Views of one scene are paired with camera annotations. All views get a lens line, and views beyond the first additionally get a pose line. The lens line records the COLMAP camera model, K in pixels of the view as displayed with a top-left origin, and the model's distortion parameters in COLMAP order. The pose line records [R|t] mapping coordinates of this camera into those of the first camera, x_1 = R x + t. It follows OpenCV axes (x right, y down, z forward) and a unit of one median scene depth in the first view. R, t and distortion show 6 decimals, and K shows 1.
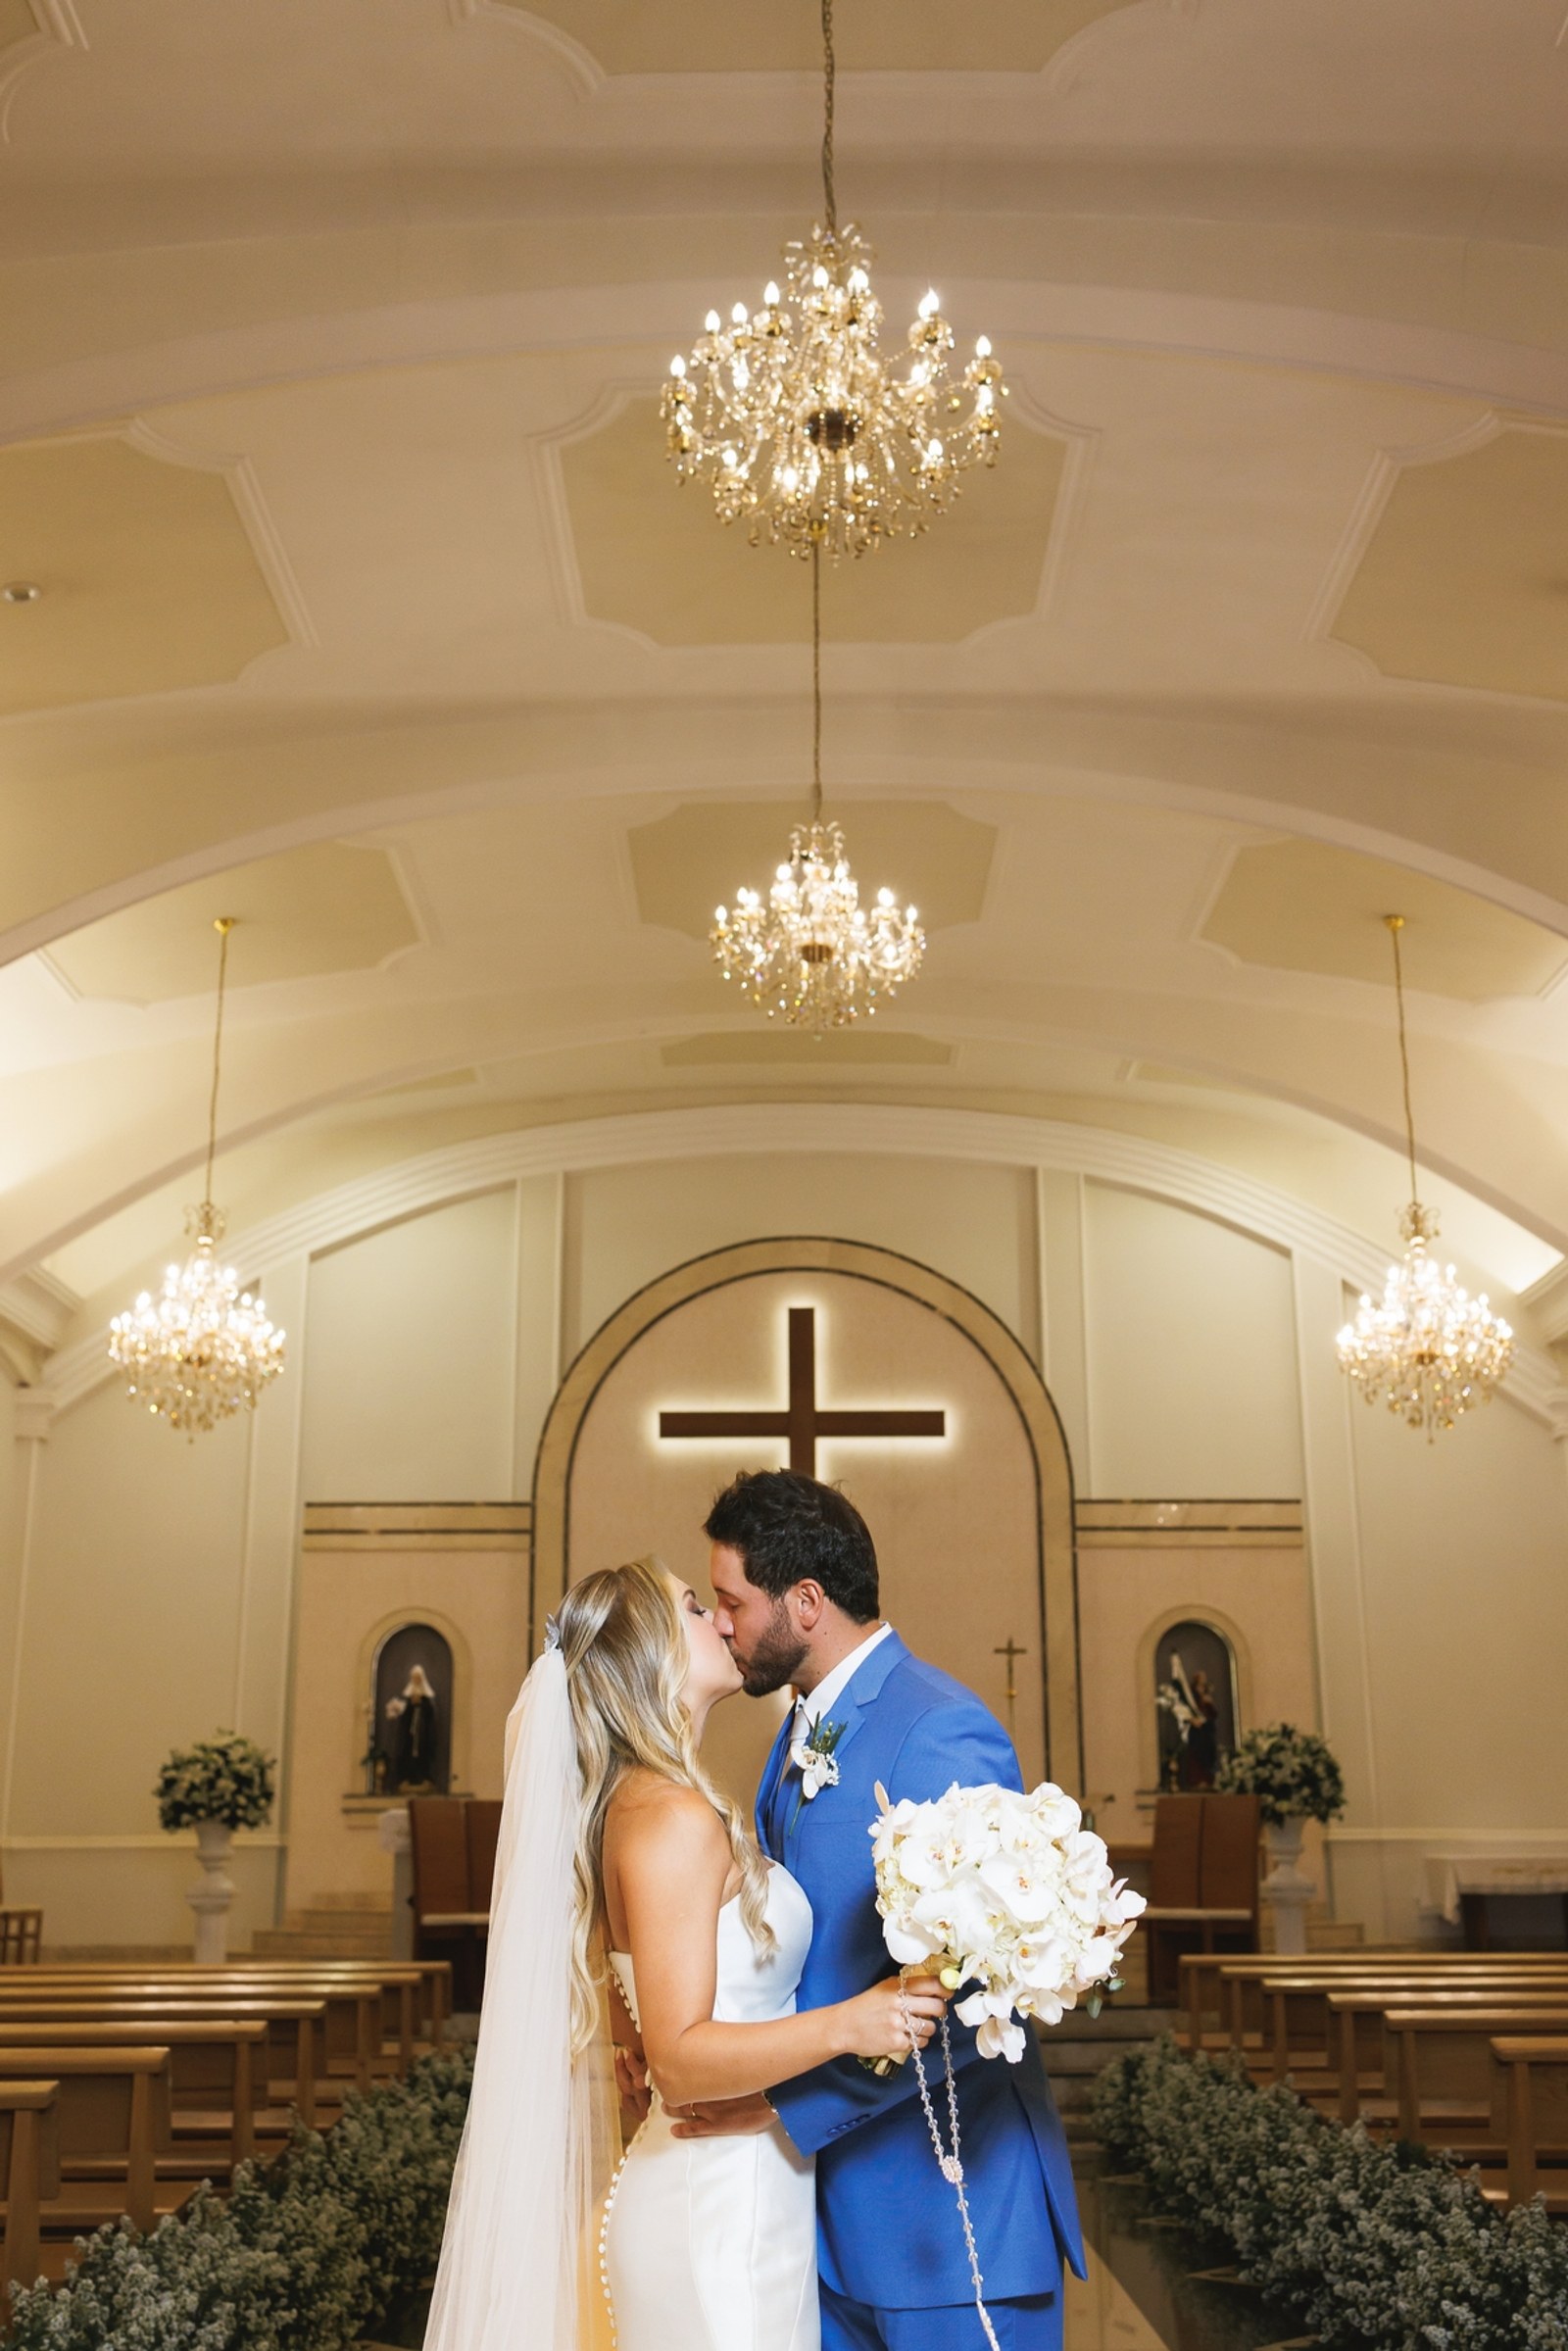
lens RADIAL K [[2267.0, 0, 784.0], [0, 2267.0, 1175.5], [0, 0, 1]] dist [-0.021214, -0.002084]
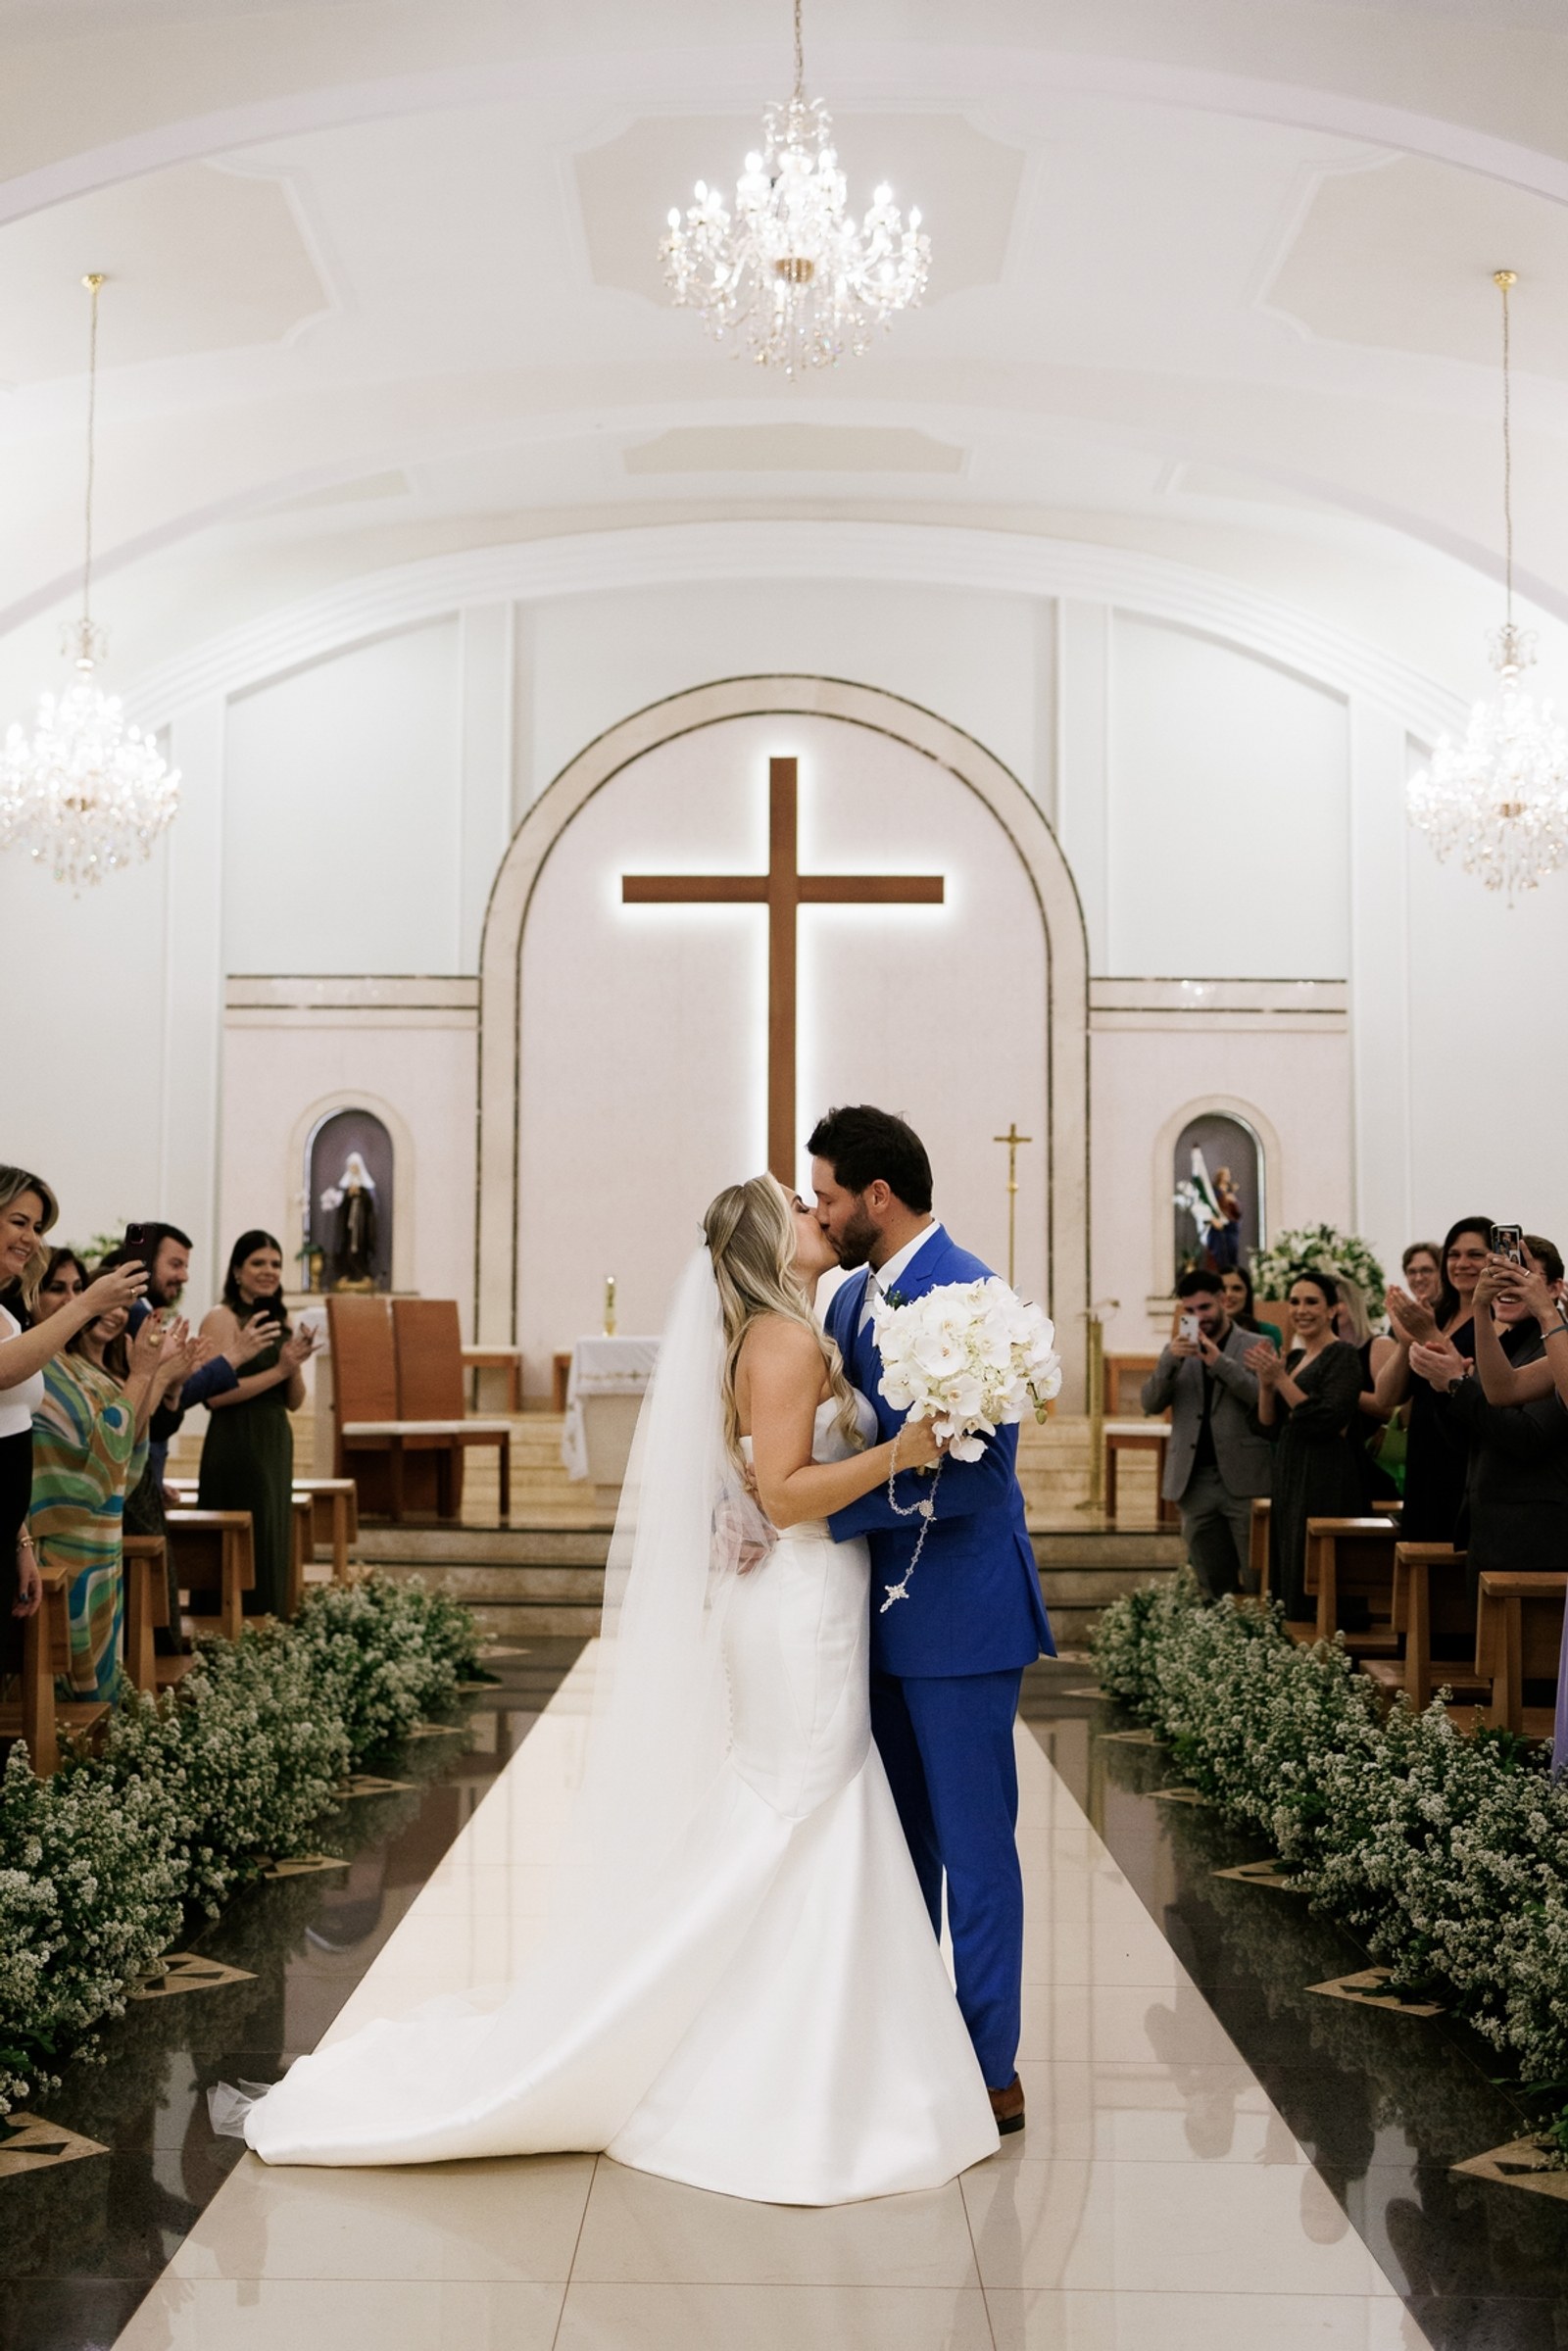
lens RADIAL K [[1875.1, 0, 784.0], [0, 1875.1, 1175.5], [0, 0, 1]] dist [0.001266, -0.002017]
pose [[0.999759, 0.008930, -0.020040, 0.025155], [-0.004721, 0.979586, 0.200970, 0.075374], [0.021426, -0.200827, 0.979392, 0.274733]]
